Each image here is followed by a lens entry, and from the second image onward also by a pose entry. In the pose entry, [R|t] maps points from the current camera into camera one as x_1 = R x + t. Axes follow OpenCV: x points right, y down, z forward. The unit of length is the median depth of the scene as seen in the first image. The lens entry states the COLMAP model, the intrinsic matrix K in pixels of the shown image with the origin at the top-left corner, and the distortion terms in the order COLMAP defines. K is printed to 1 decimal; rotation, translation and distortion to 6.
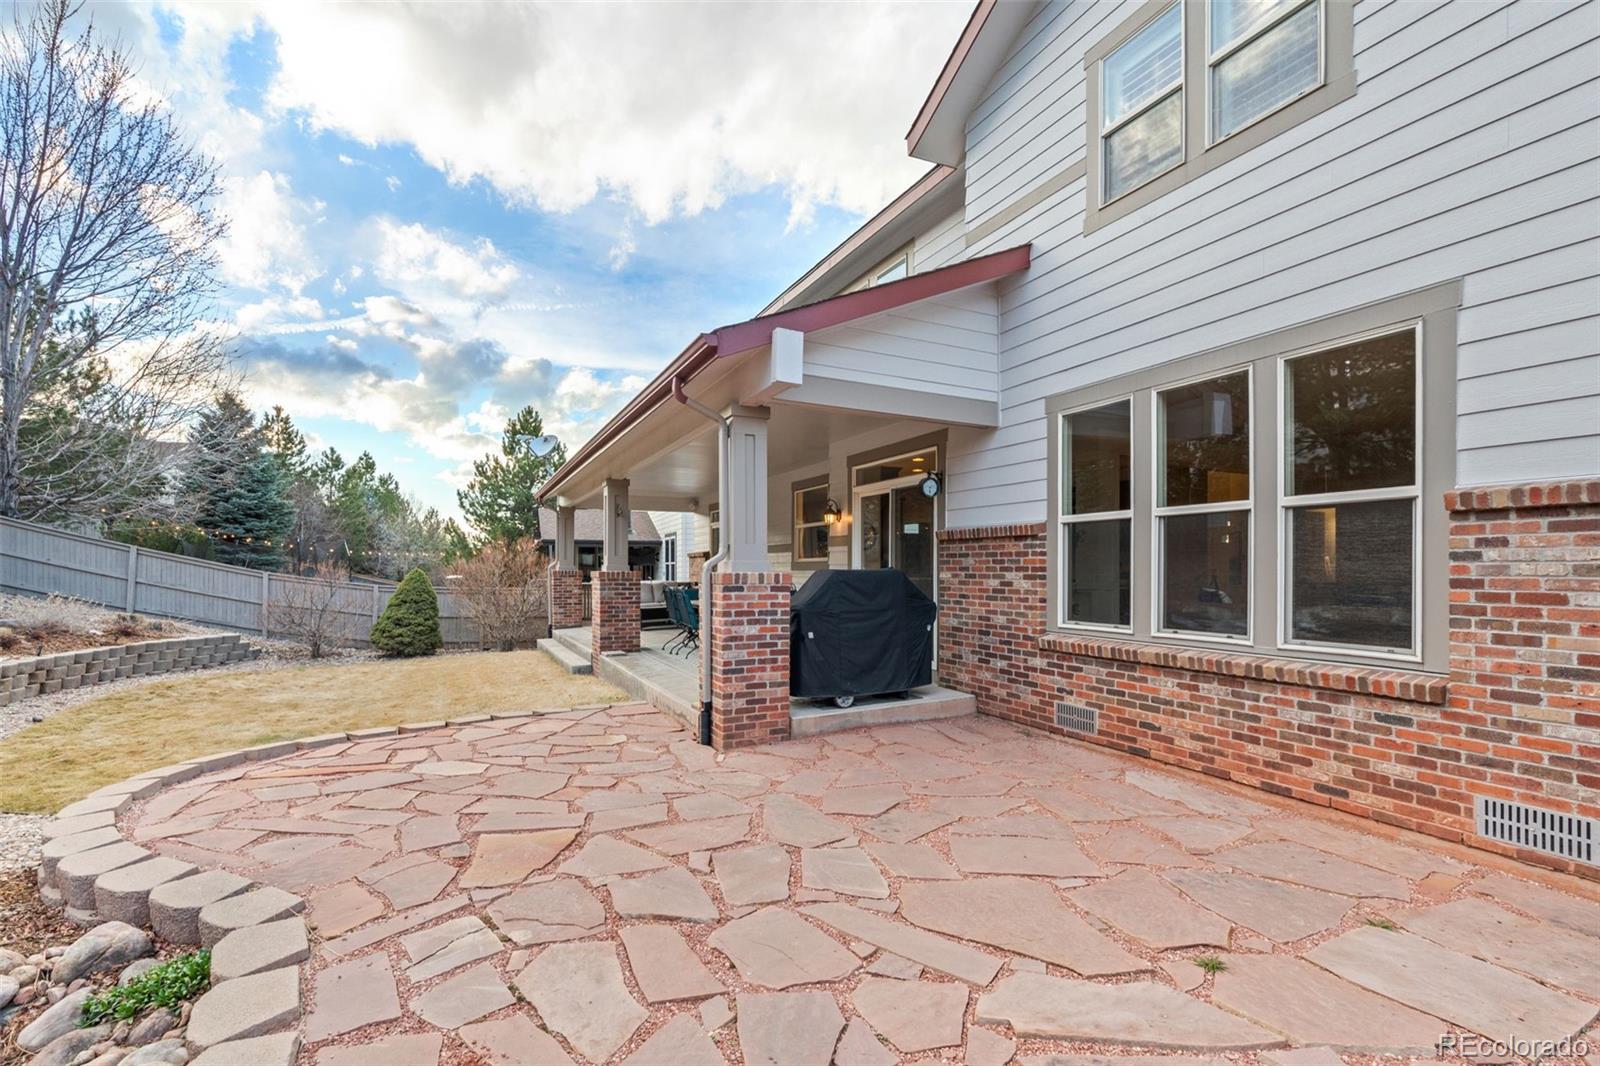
lens RADIAL K [[733.4, 0, 800.0], [0, 733.4, 572.2], [0, 0, 1]] dist [-0.001005, -0.000153]
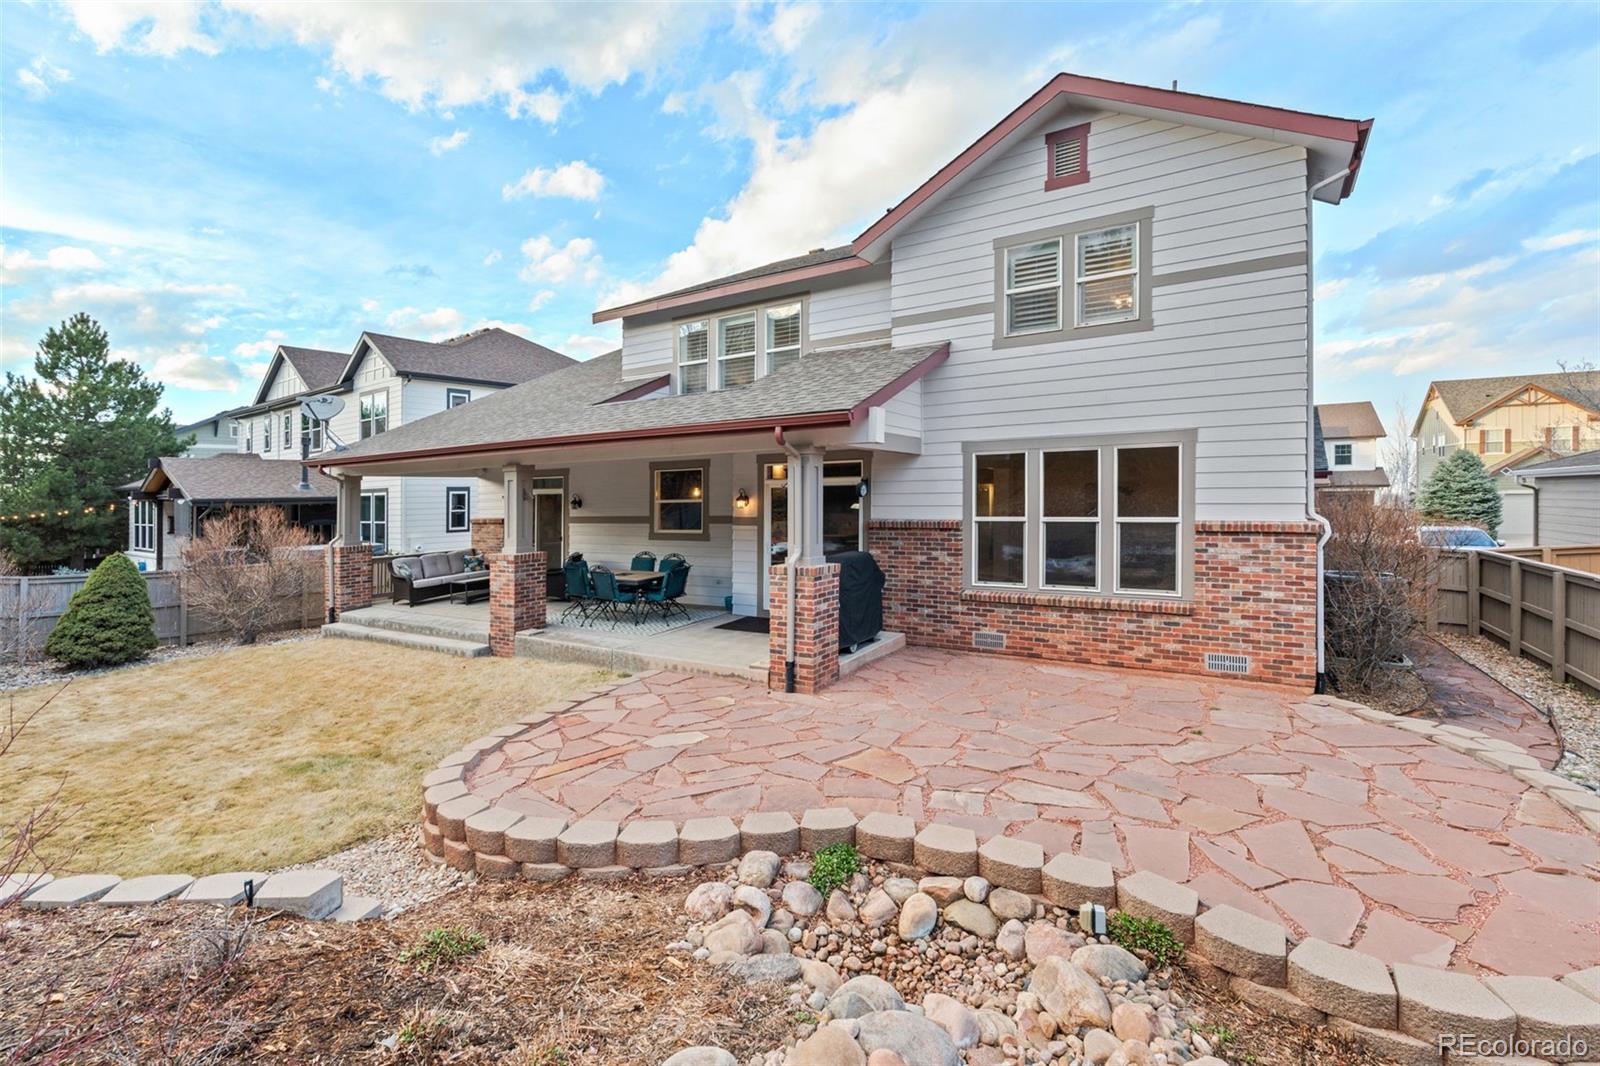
lens RADIAL K [[749.0, 0, 806.9], [0, 749.0, 510.4], [0, 0, 1]] dist [0.002623, 0.000361]
pose [[0.841205, -0.028153, 0.539983, -0.914636], [0.019555, 0.999574, 0.021652, -0.145181], [-0.540362, -0.007655, 0.841398, -0.204860]]
